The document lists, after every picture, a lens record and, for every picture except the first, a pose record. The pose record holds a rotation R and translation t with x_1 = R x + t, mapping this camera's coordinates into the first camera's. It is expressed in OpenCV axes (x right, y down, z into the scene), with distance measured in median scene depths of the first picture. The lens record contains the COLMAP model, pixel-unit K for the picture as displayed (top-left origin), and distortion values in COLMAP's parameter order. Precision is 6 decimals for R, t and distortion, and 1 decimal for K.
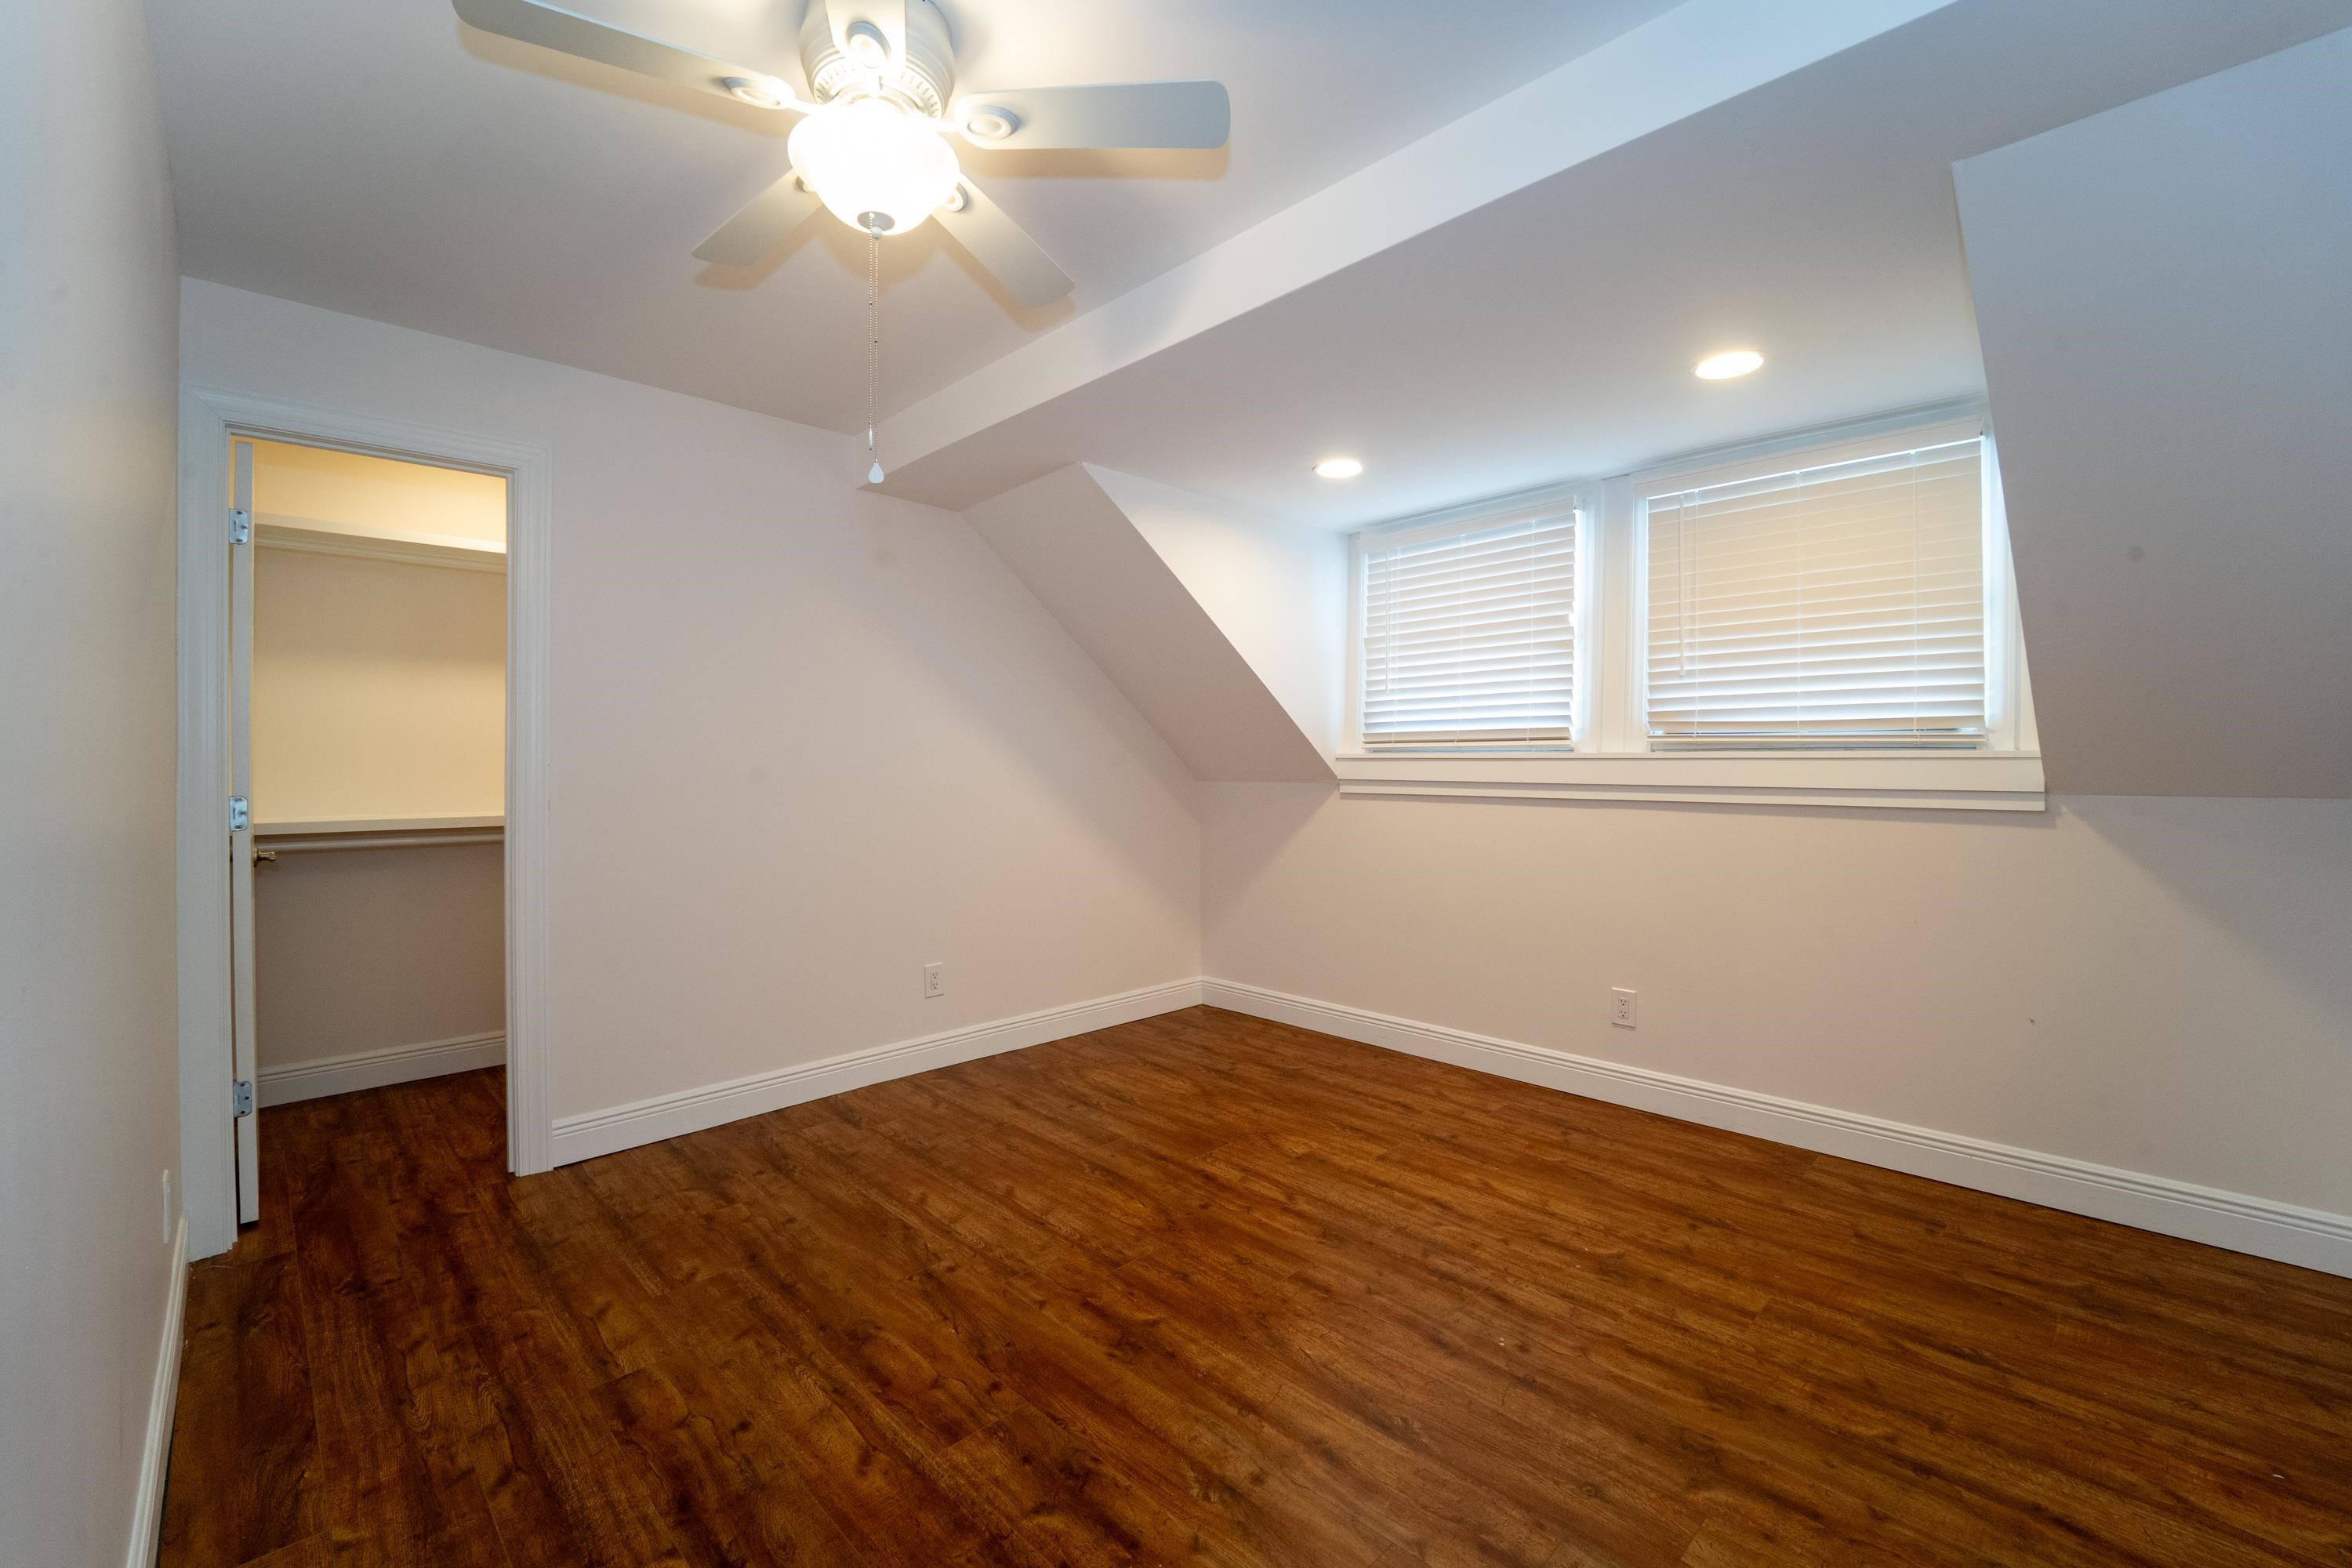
lens RADIAL K [[986.6, 0, 1177.3], [0, 986.6, 756.7], [0, 0, 1]] dist [-0.018851, 0.000135]
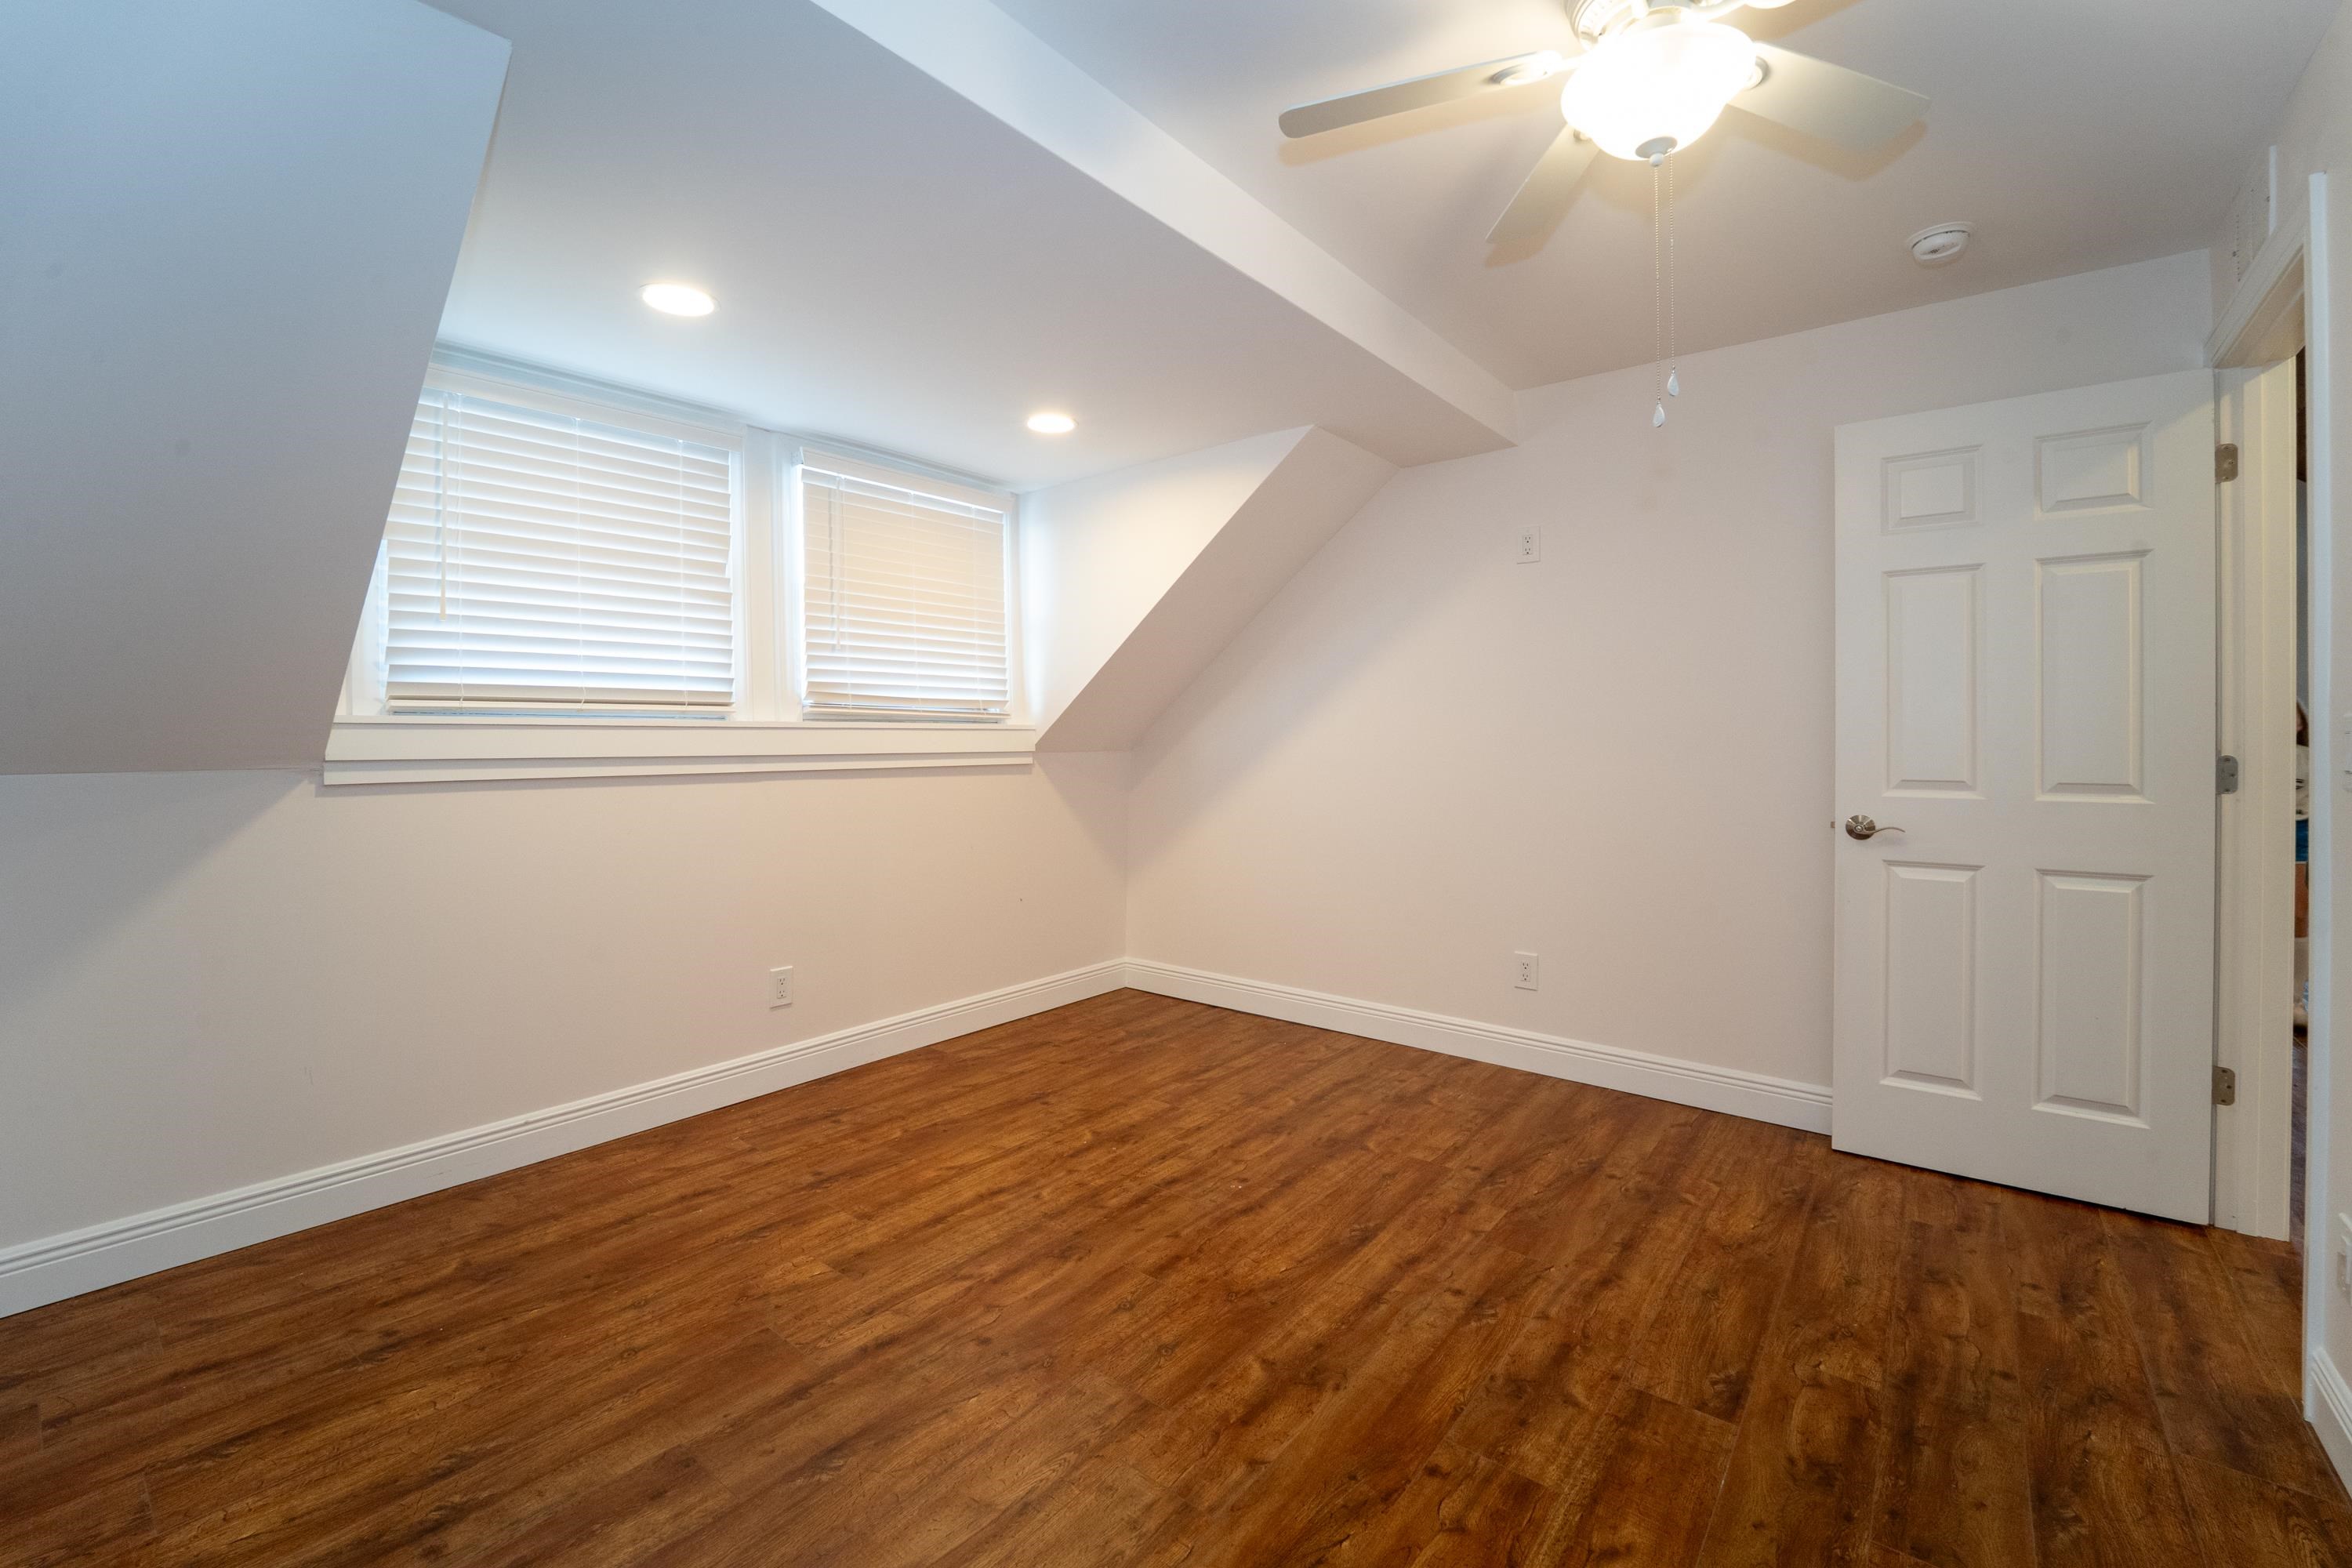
lens RADIAL K [[986.6, 0, 1177.3], [0, 986.6, 756.7], [0, 0, 1]] dist [-0.018851, 0.000135]
pose [[-0.127986, -0.021246, 0.991548, -0.684135], [-0.005212, 0.999771, 0.020750, 0.009767], [-0.991762, -0.002512, -0.128067, 0.930271]]
